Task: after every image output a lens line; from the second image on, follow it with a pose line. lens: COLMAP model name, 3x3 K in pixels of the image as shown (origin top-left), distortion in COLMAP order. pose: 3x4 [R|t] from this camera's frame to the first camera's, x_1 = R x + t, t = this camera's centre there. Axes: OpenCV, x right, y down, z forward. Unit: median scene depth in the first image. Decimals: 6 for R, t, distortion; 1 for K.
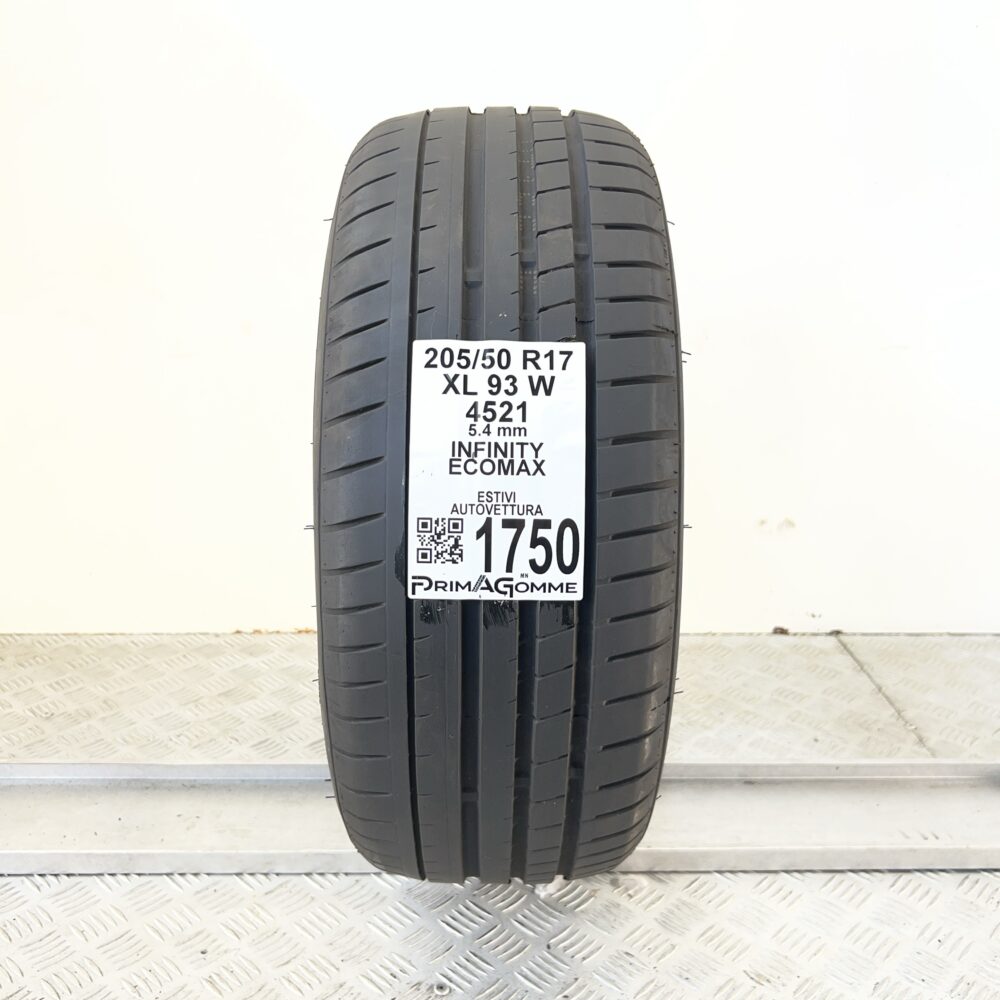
lens RADIAL K [[959.3, 0, 500.0], [0, 959.3, 500.0], [0, 0, 1]] dist [0.123764, -0.289338]
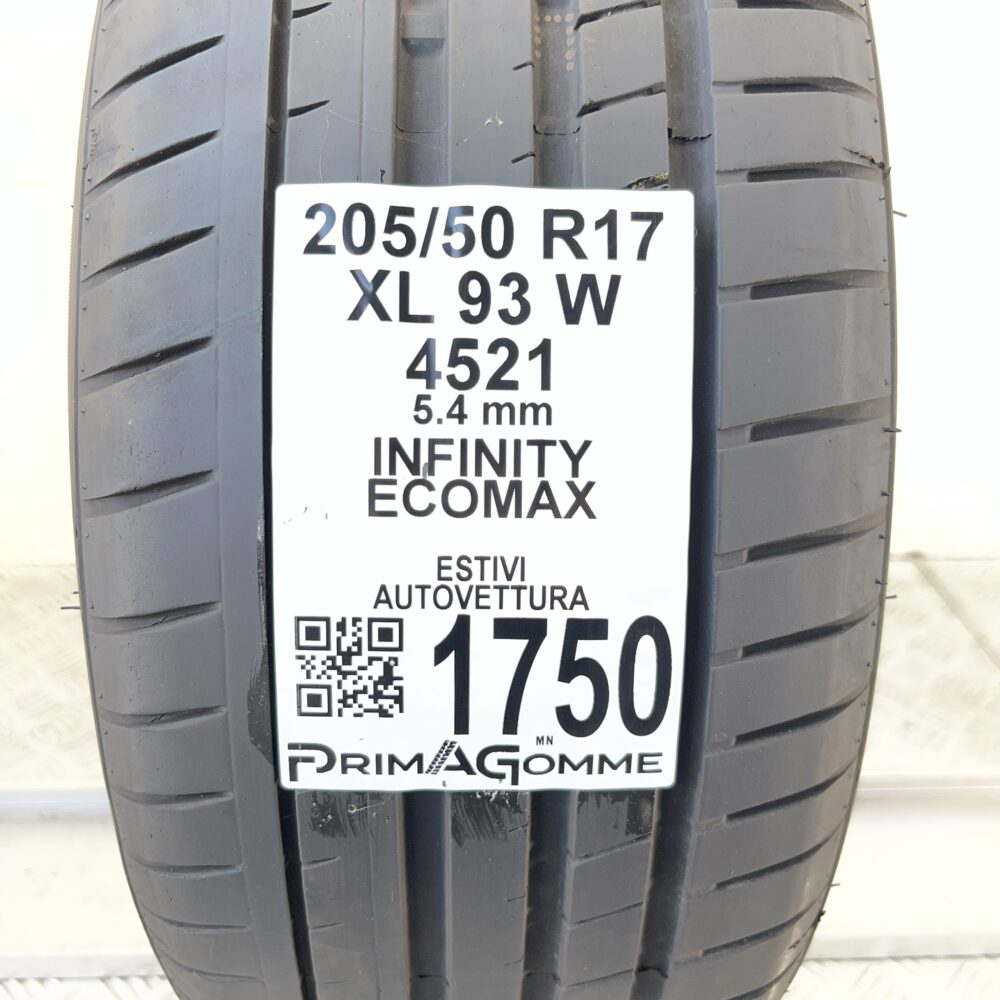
lens RADIAL K [[959.3, 0, 500.0], [0, 959.3, 500.0], [0, 0, 1]] dist [0.123764, -0.289338]
pose [[0.999819, -0.003514, 0.018691, -0.002936], [0.000598, 0.988104, 0.153784, -0.097899], [-0.019009, -0.153745, 0.987928, 0.578432]]
